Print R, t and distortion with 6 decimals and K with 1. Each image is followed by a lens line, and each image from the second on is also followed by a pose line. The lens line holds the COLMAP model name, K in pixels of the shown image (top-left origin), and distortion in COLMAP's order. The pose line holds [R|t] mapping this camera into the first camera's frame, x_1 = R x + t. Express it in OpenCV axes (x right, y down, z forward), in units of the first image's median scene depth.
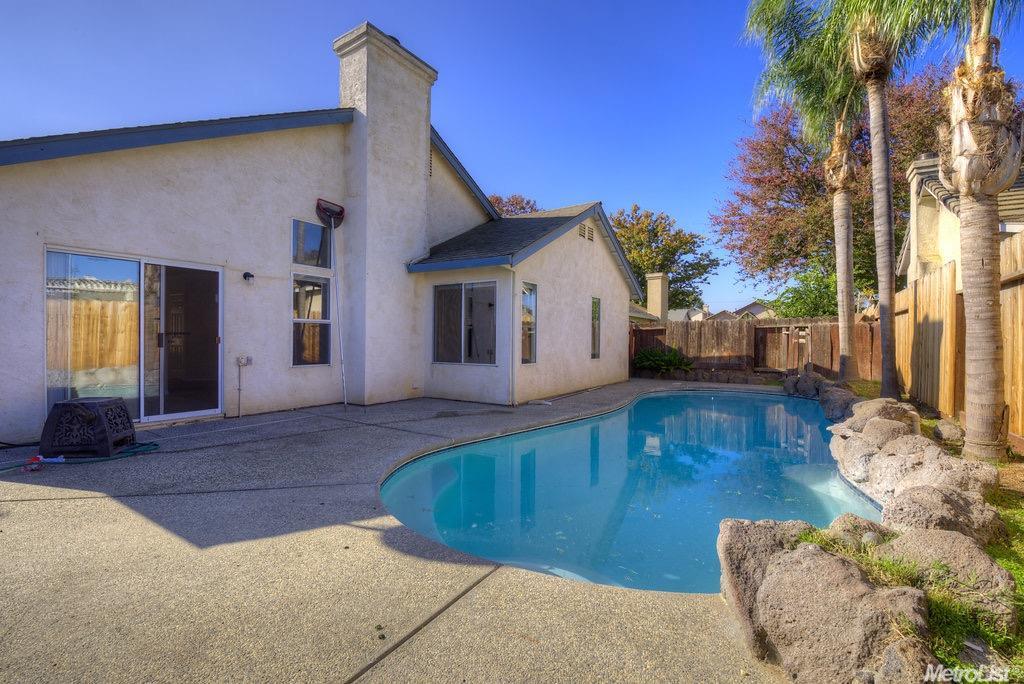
lens RADIAL K [[420.3, 0, 512.8], [0, 420.3, 342.1], [0, 0, 1]] dist [-0.012793, -0.000076]
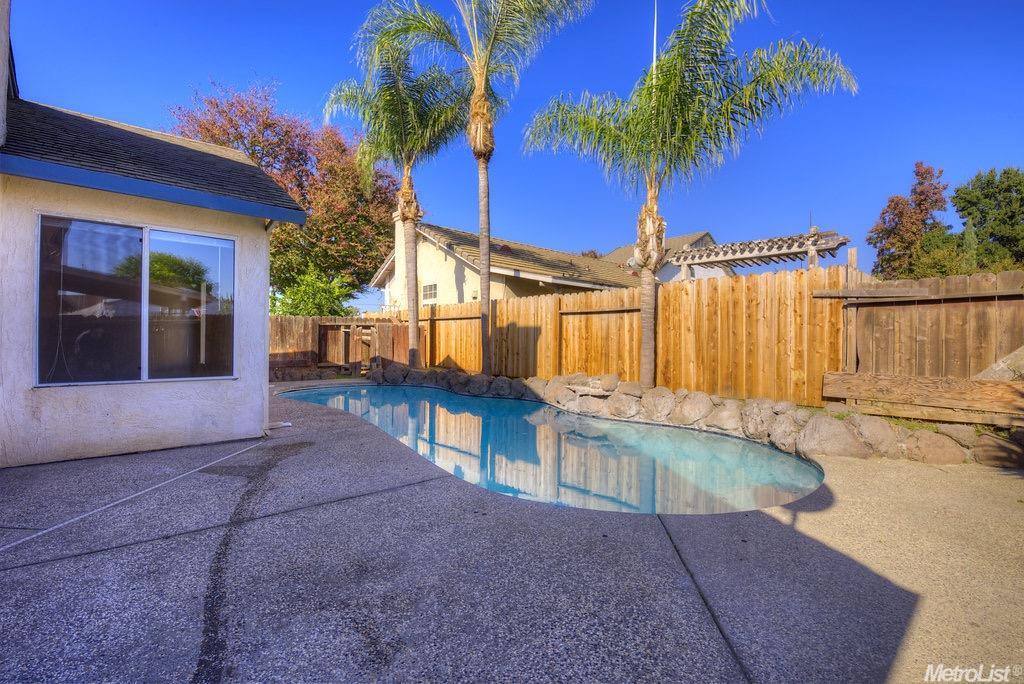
lens RADIAL K [[420.3, 0, 510.1], [0, 420.3, 340.7], [0, 0, 1]] dist [-0.012793, -0.000076]
pose [[0.320400, -0.004361, 0.947272, -0.297123], [-0.003098, 0.999979, 0.005652, -0.002310], [-0.947277, -0.004746, 0.320380, 0.252157]]
